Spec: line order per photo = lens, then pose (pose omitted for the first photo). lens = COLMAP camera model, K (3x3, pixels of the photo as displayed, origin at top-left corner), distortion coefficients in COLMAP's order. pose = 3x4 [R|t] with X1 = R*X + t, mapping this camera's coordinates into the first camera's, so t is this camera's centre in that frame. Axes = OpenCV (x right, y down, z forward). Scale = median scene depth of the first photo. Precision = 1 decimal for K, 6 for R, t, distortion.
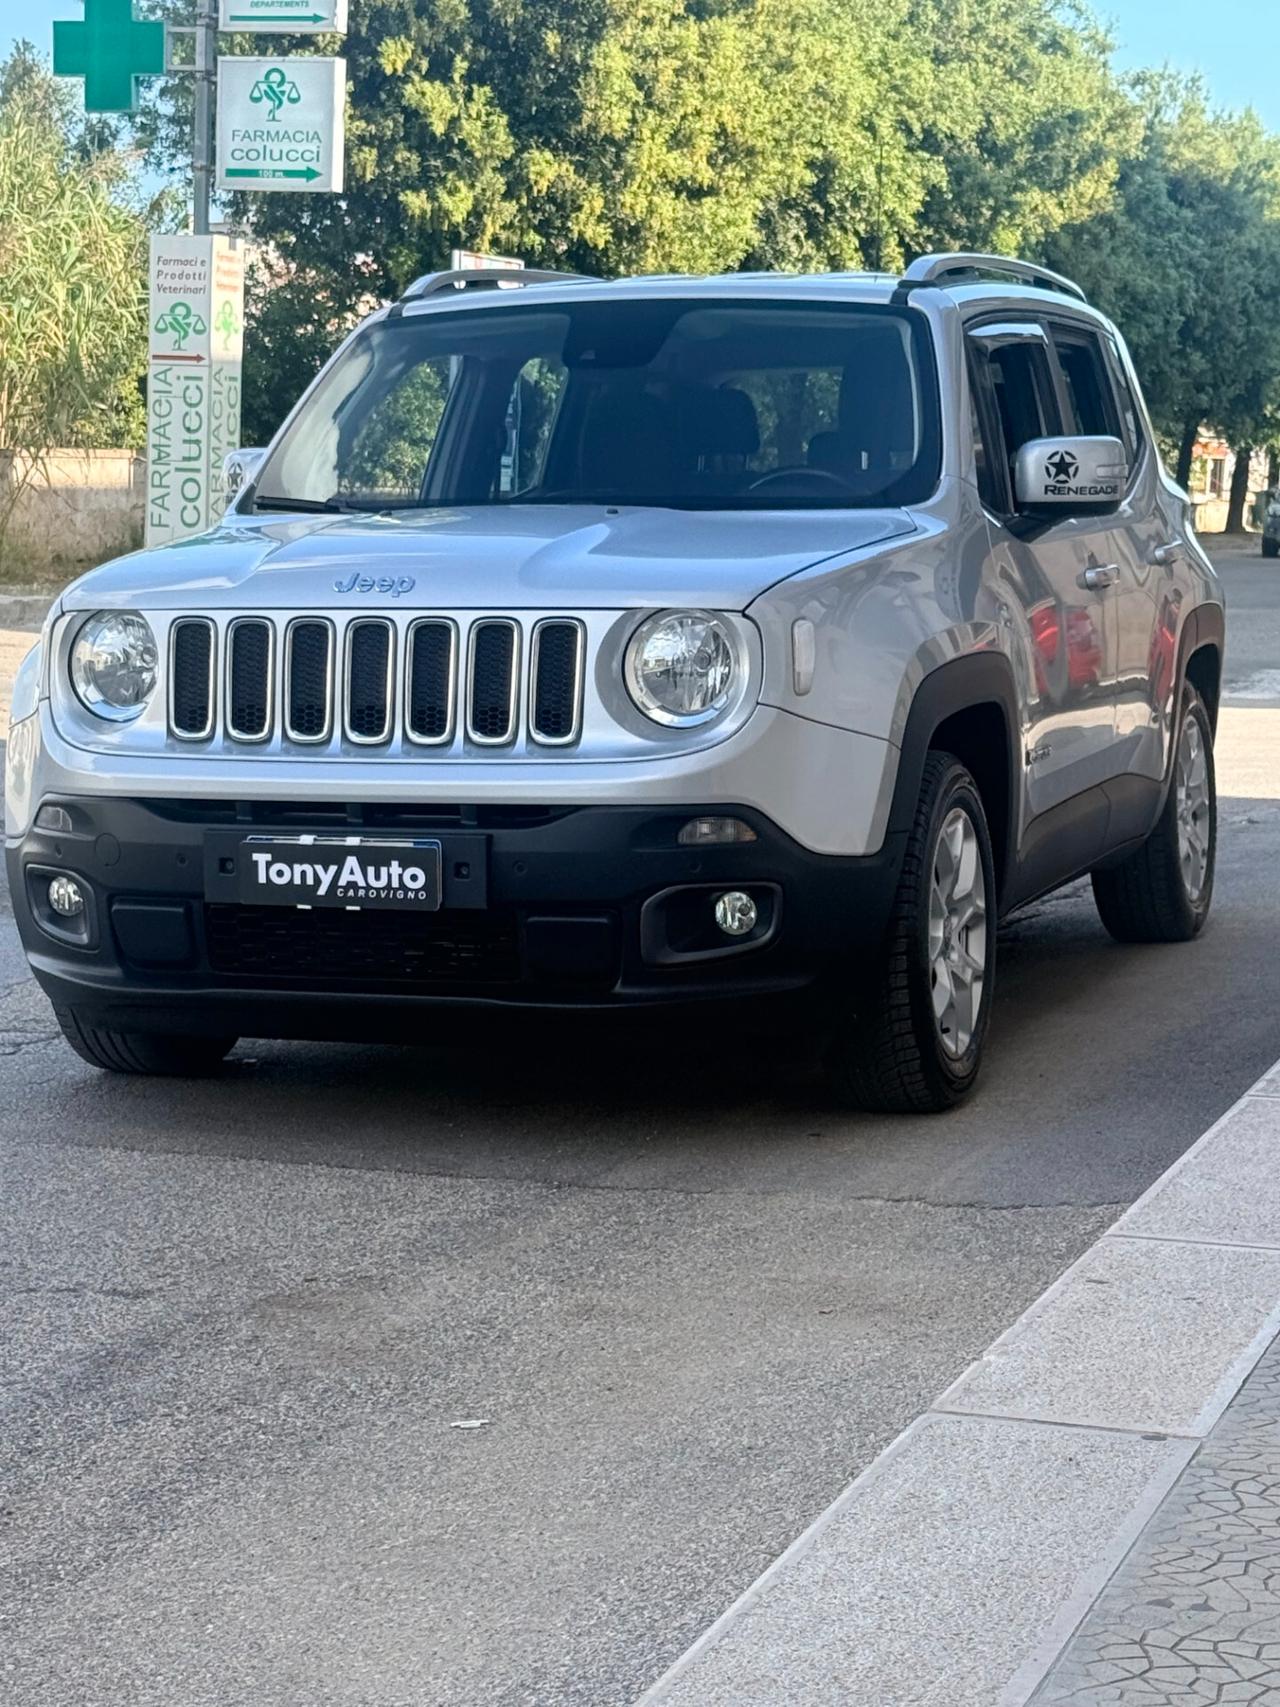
lens RADIAL K [[3618.5, 0, 635.4], [0, 3618.5, 857.4], [0, 0, 1]] dist [0.129159, 0.000000]
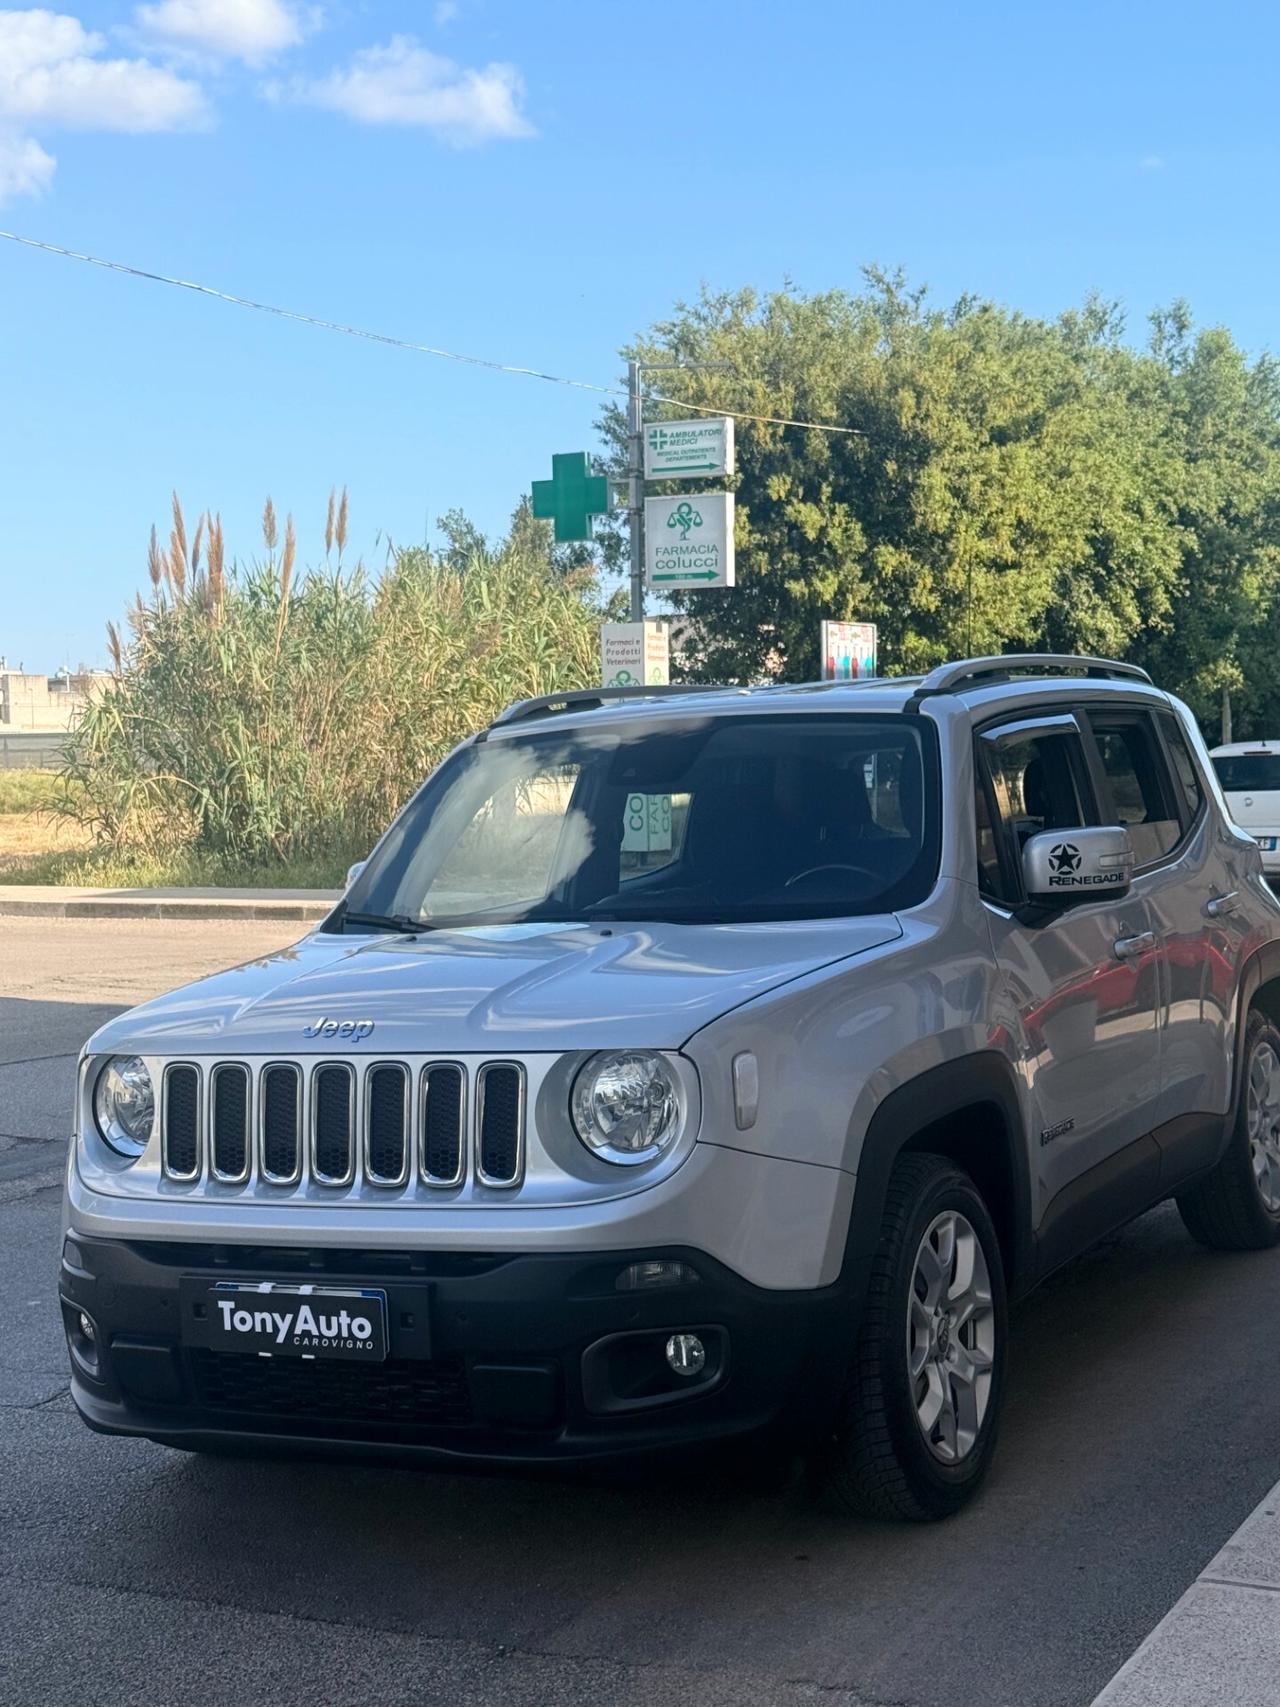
lens RADIAL K [[2472.0, 0, 625.9], [0, 2472.0, 854.1], [0, 0, 1]] dist [0.109269, 0.000000]
pose [[0.986315, -0.044156, -0.158847, 0.118307], [0.033305, 0.996967, -0.070338, -0.069451], [0.161471, 0.064085, 0.984794, 0.297967]]
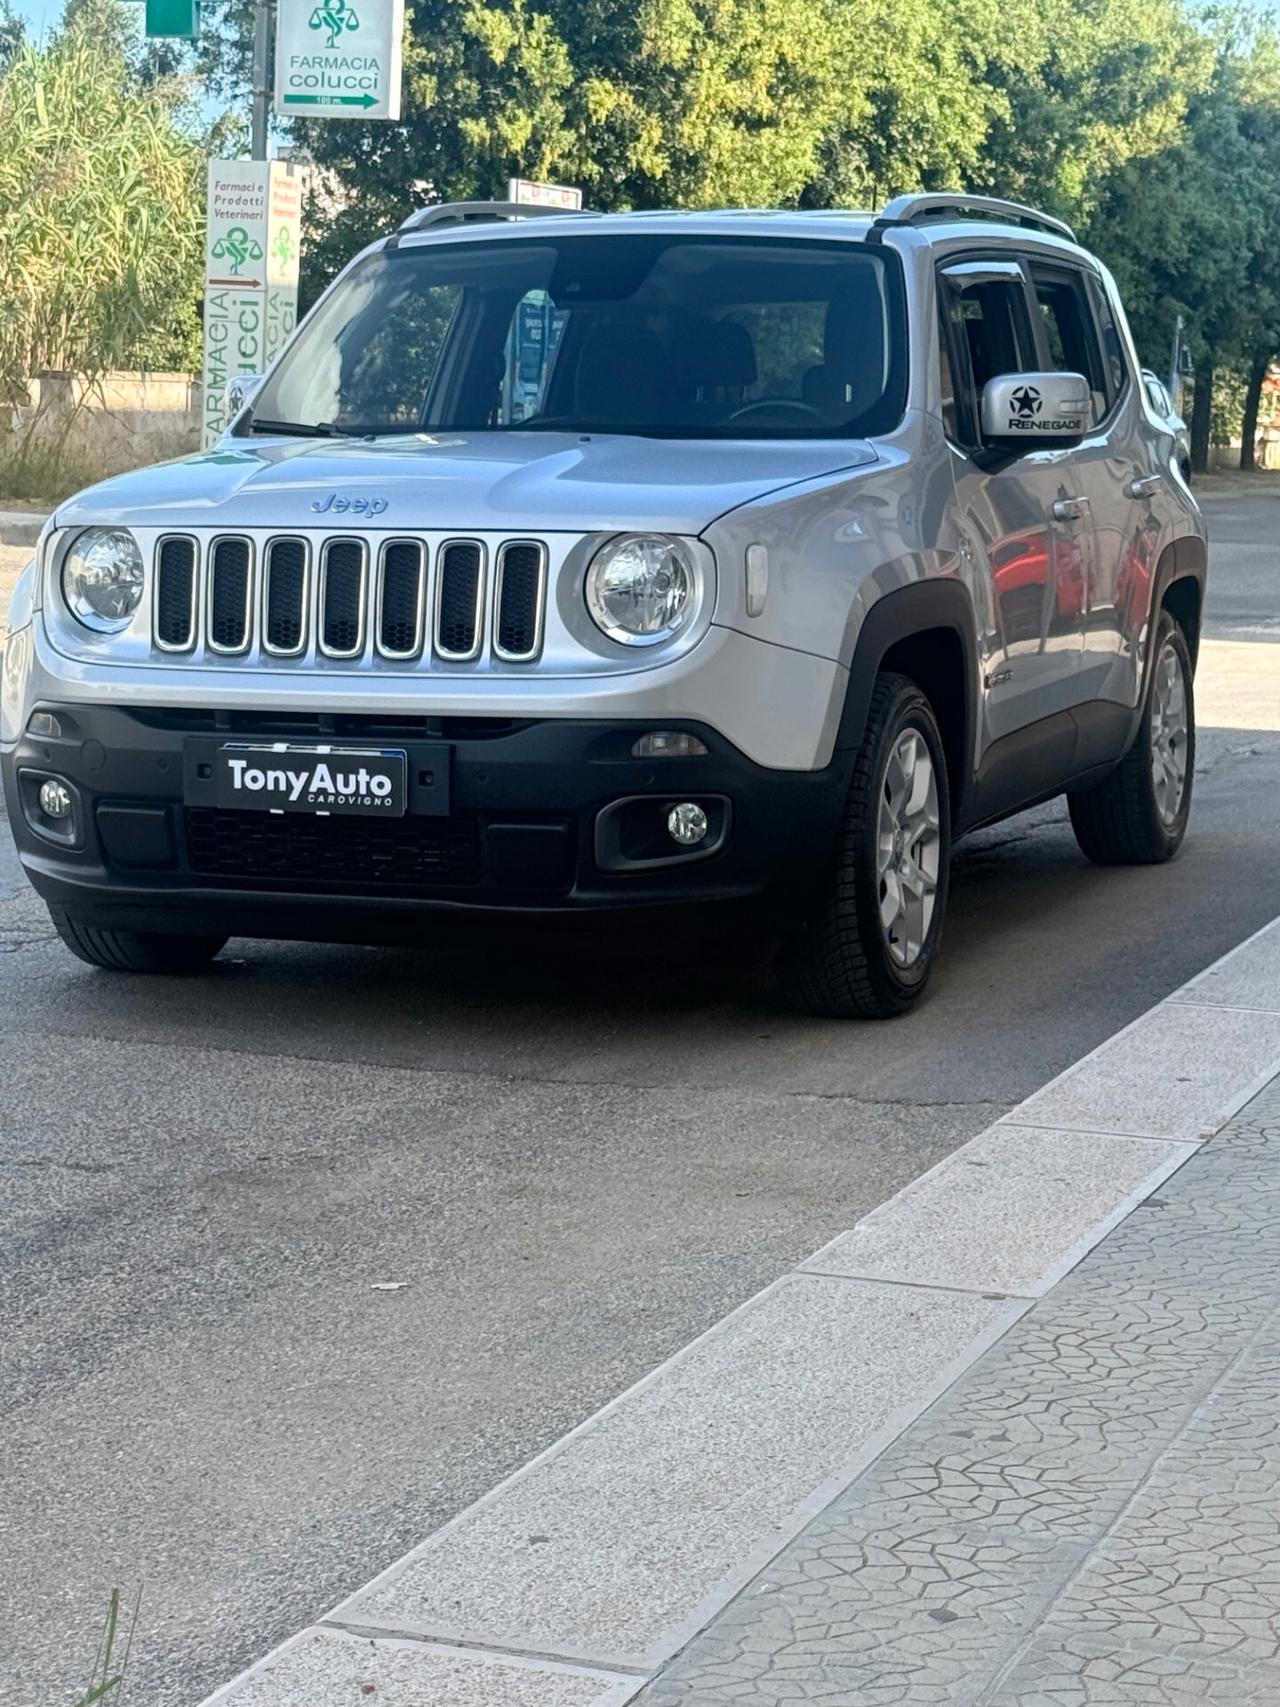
lens RADIAL K [[3618.5, 0, 640.3], [0, 3618.5, 859.7], [0, 0, 1]] dist [0.129159, 0.000000]
pose [[0.999742, 0.015016, -0.017065, 0.030174], [-0.014678, 0.999698, 0.019728, 0.005025], [0.017357, -0.019472, 0.999660, -0.046779]]
